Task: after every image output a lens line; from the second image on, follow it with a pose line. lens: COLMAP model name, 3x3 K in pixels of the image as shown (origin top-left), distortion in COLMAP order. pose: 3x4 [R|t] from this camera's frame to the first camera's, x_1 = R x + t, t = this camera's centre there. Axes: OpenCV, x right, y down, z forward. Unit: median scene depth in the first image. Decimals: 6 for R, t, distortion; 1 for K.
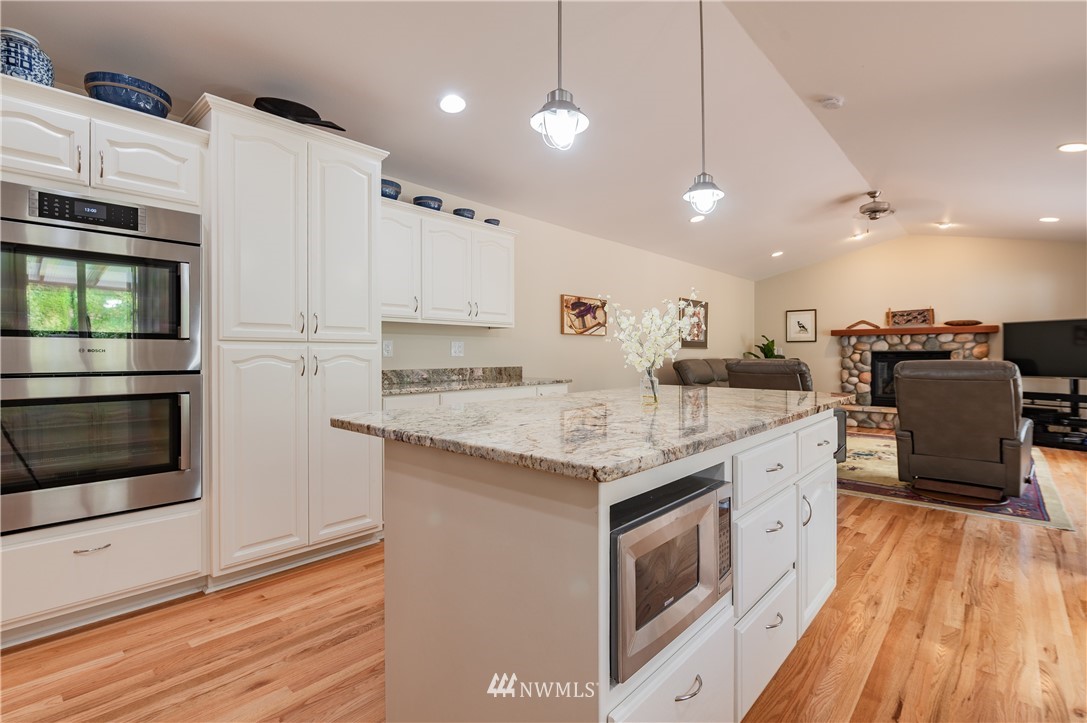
lens RADIAL K [[513.8, 0, 557.0], [0, 513.8, 358.5], [0, 0, 1]] dist [-0.009887, -0.001765]
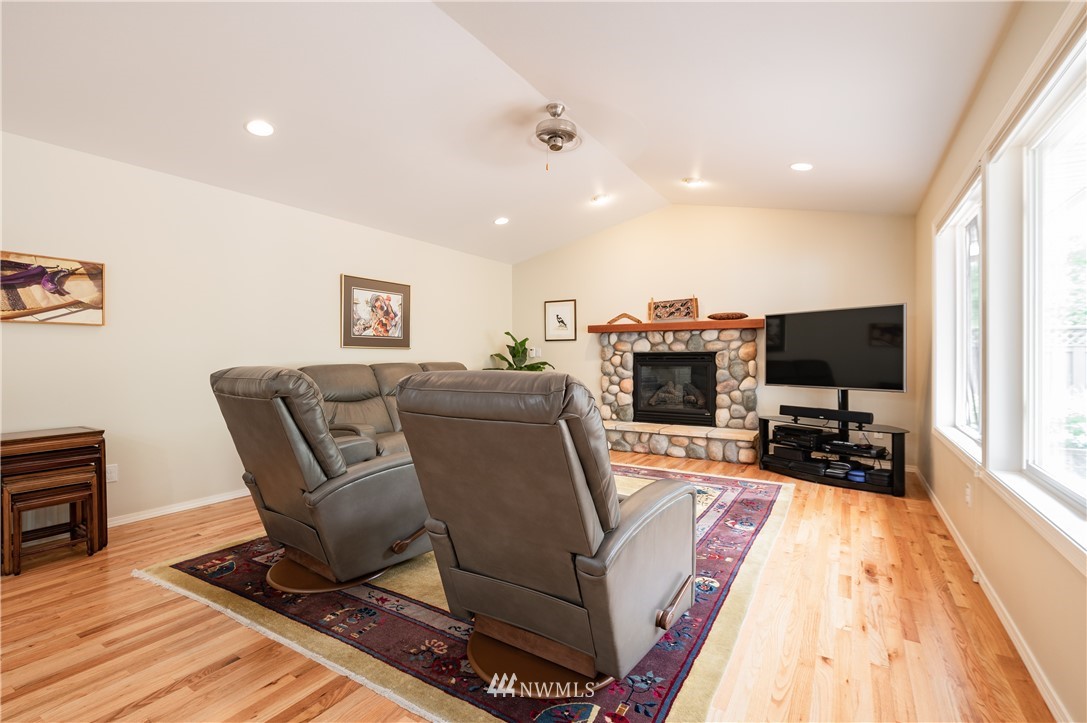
lens RADIAL K [[496.3, 0, 548.3], [0, 496.3, 362.2], [0, 0, 1]] dist [0.008780, -0.002131]
pose [[0.985754, -0.003327, 0.168163, 0.388494], [0.002366, 0.999980, 0.005915, -0.004178], [-0.168179, -0.005433, 0.985741, 0.290965]]
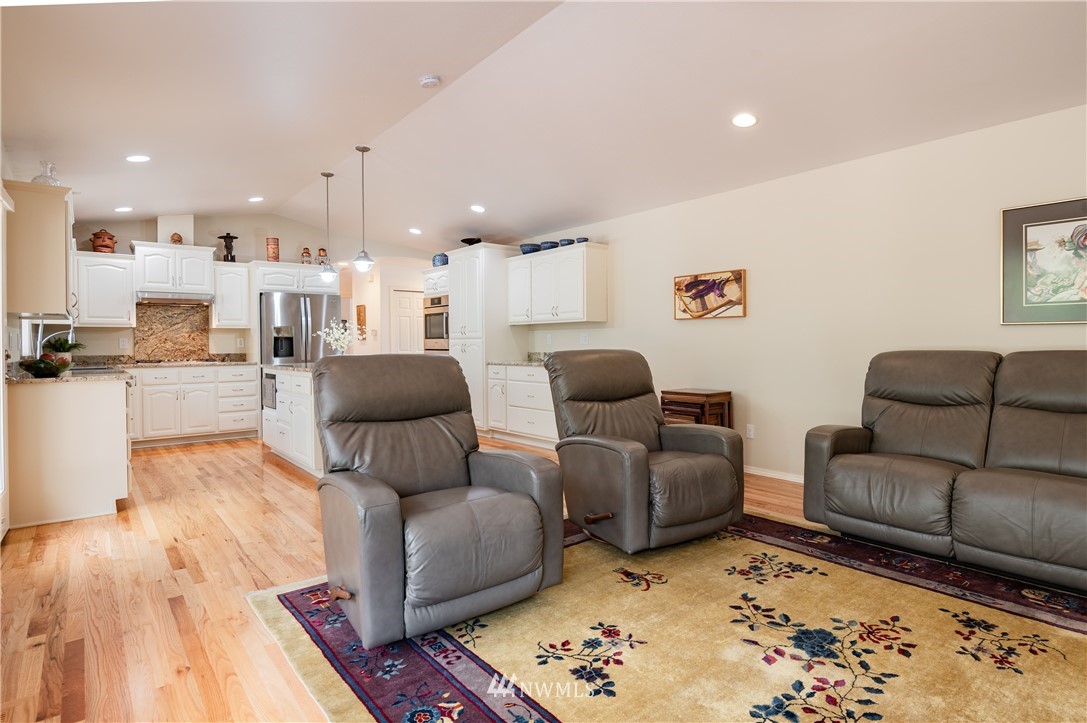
lens RADIAL K [[573.1, 0, 547.5], [0, 573.1, 354.2], [0, 0, 1]] dist [-0.016261, -0.003174]
pose [[-0.182777, 0.022412, -0.982899, 0.764960], [0.002196, 0.999747, 0.022388, -0.007007], [0.983152, 0.001934, -0.182780, 0.691626]]
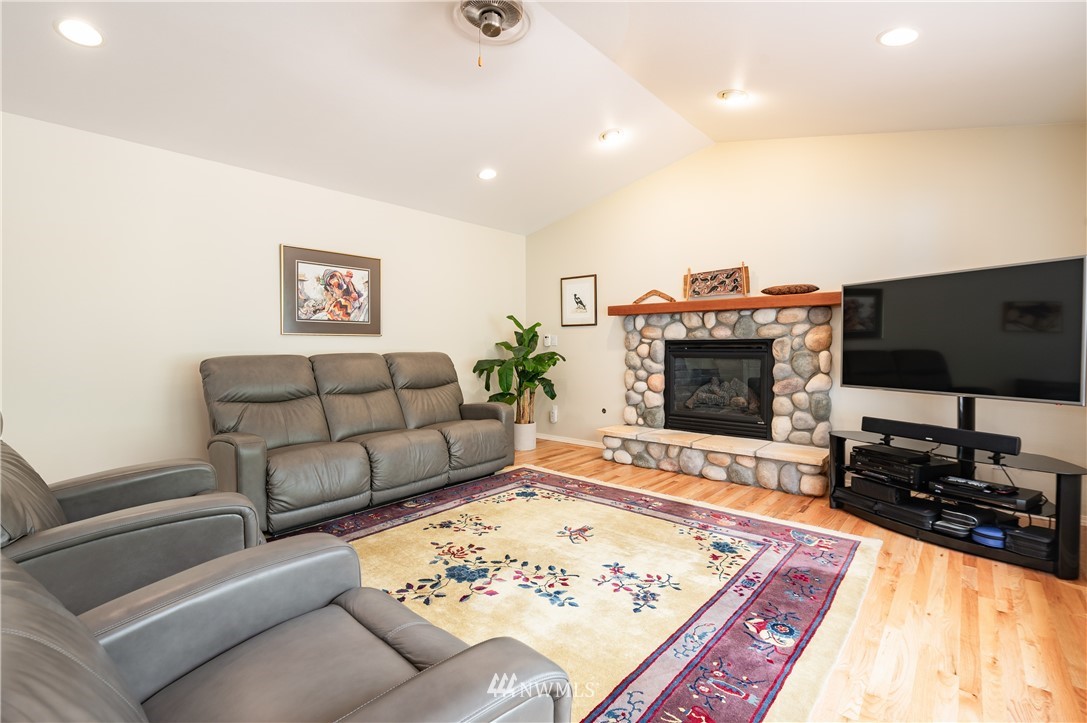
lens RADIAL K [[496.3, 0, 551.9], [0, 496.3, 361.3], [0, 0, 1]] dist [0.008780, -0.002131]
pose [[0.999888, -0.002192, 0.014777, 0.512043], [0.001777, 0.999604, 0.028067, -0.005847], [-0.014833, -0.028037, 0.999497, 0.441238]]
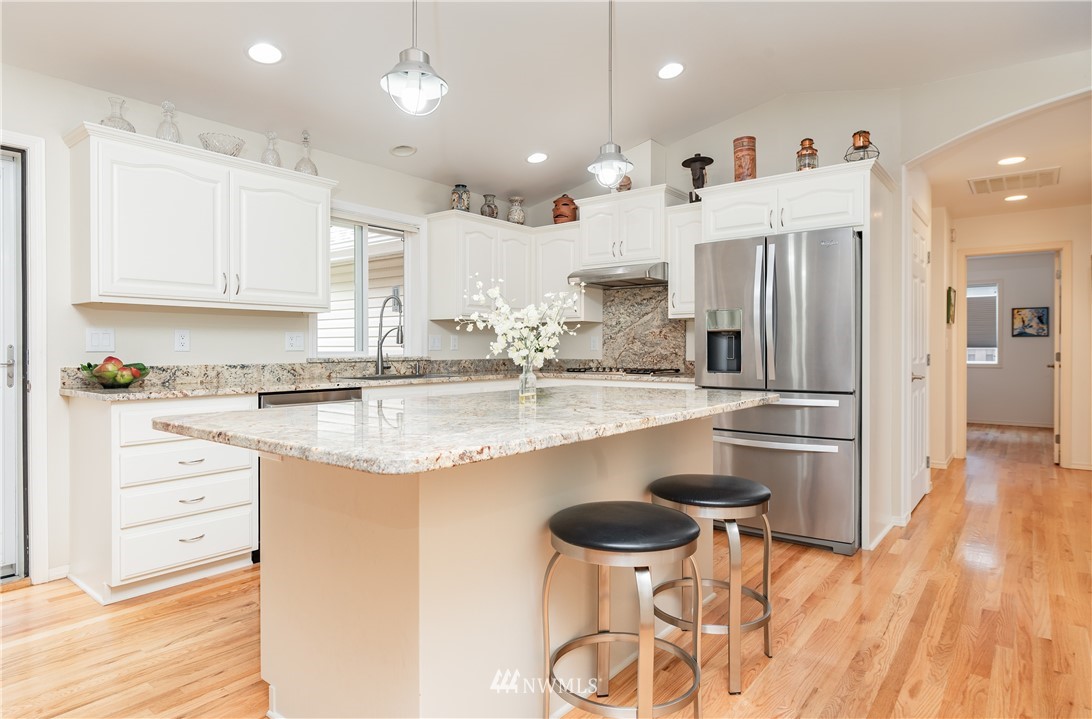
lens RADIAL K [[601.0, 0, 552.5], [0, 601.0, 355.9], [0, 0, 1]] dist [0.001482, -0.001150]
pose [[-0.999187, 0.004730, -0.040036, 0.054364], [0.003999, 0.999824, 0.018314, -0.004104], [0.040116, 0.018139, -0.999030, 0.571584]]
